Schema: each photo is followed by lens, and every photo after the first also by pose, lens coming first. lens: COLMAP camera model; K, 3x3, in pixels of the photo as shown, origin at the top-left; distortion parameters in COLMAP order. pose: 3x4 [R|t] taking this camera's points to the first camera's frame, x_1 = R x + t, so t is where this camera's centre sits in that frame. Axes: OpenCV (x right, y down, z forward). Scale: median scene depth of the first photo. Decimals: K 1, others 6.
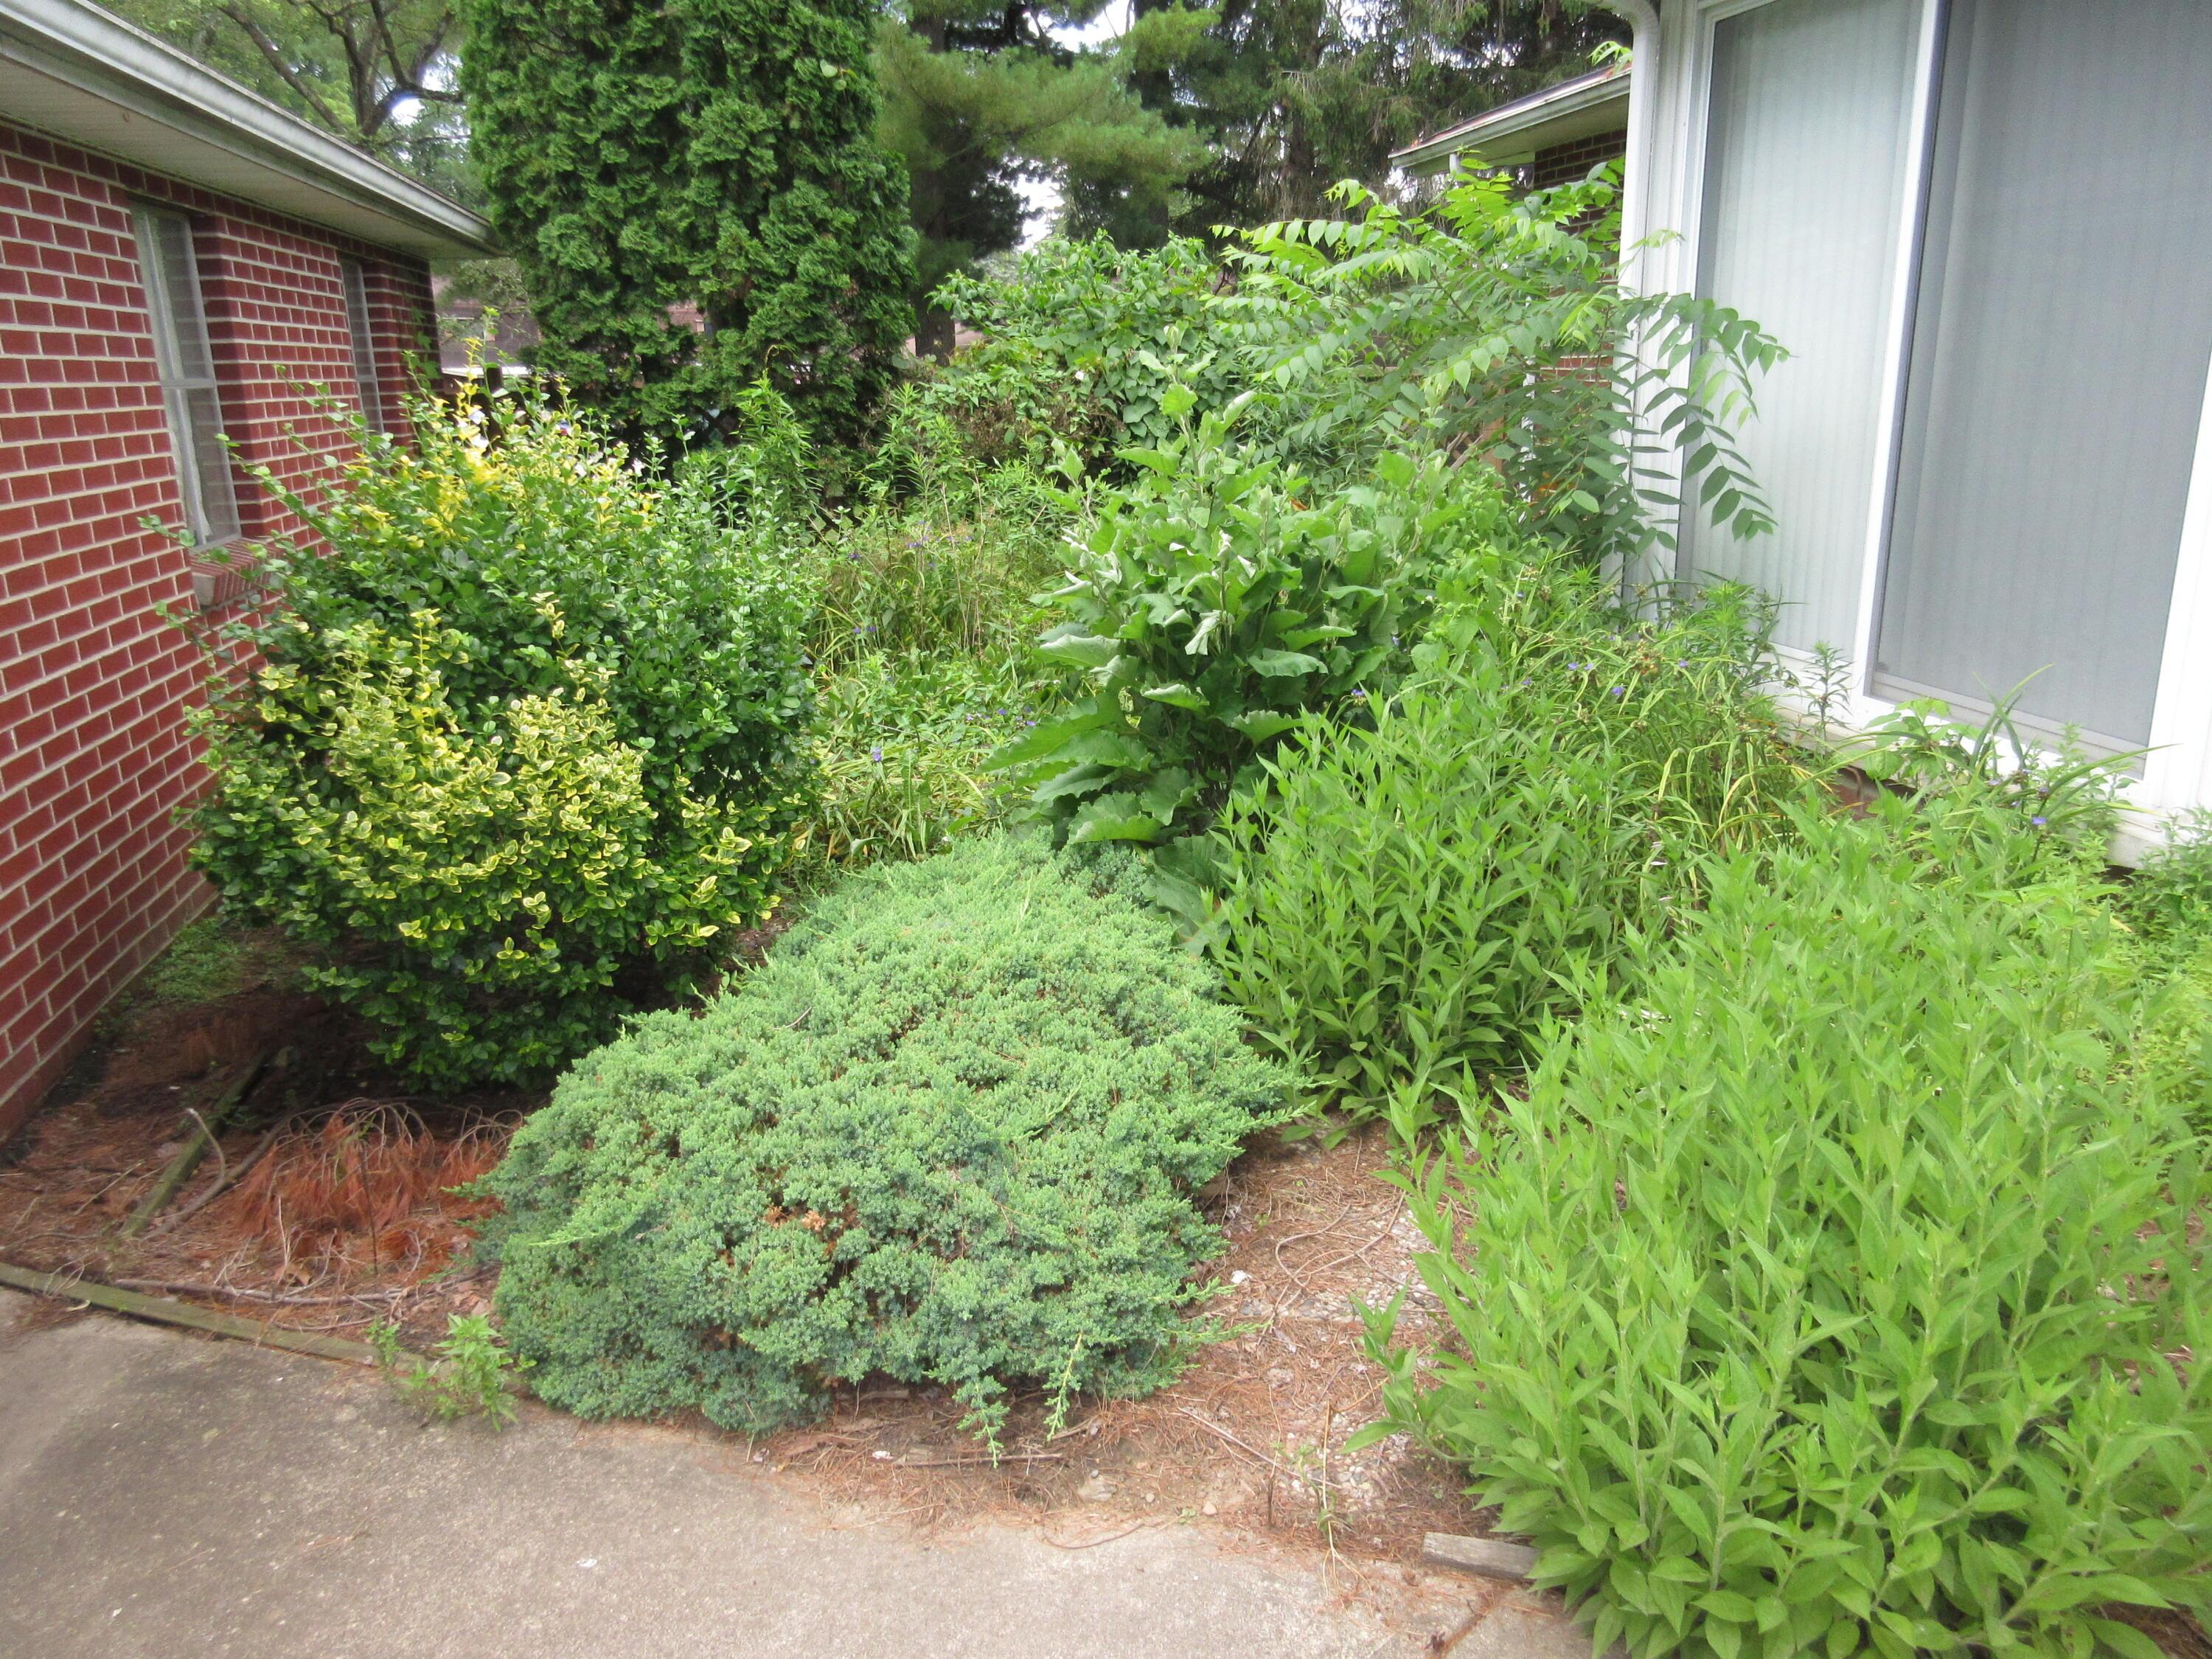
lens RADIAL K [[1650.7, 0, 1108.0], [0, 1650.7, 829.9], [0, 0, 1]] dist [-0.020998, 0.019049]
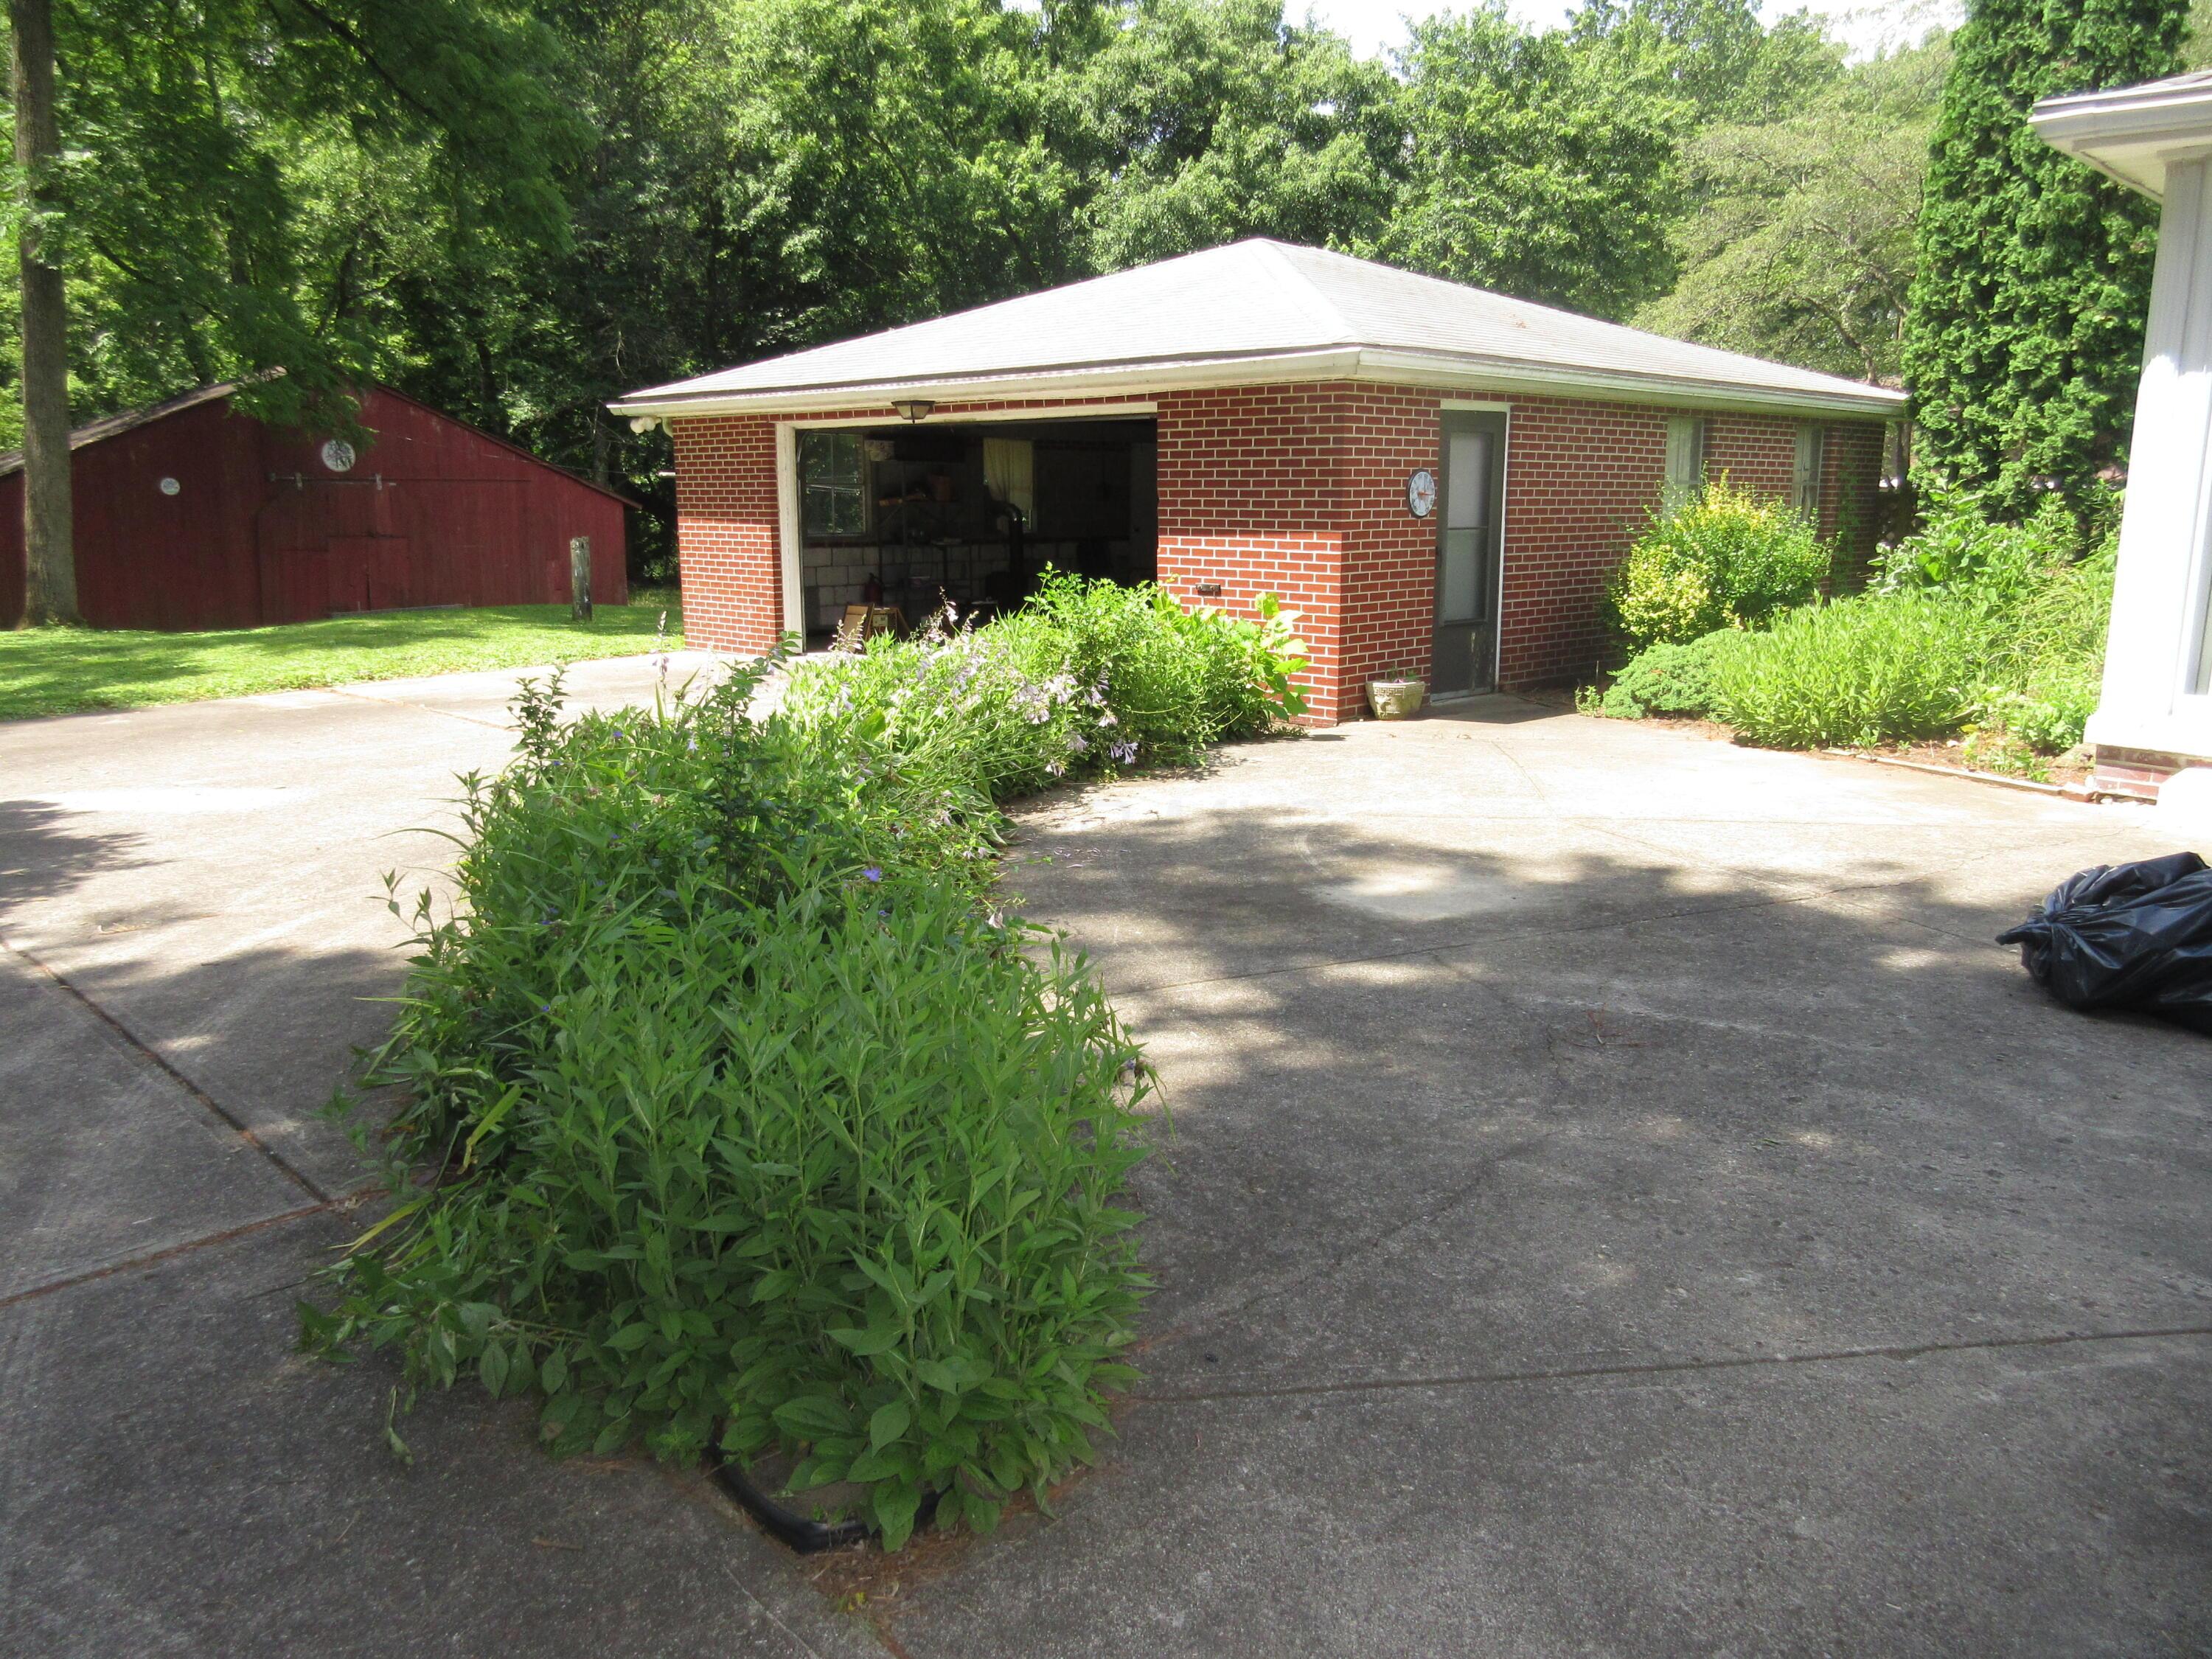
lens RADIAL K [[1650.7, 0, 1107.9], [0, 1650.7, 830.7], [0, 0, 1]] dist [-0.020998, 0.019049]
pose [[0.552710, 0.189263, -0.811598, 0.767645], [-0.237988, 0.969162, 0.063934, 0.207659], [0.798670, 0.157813, 0.580707, -0.772562]]
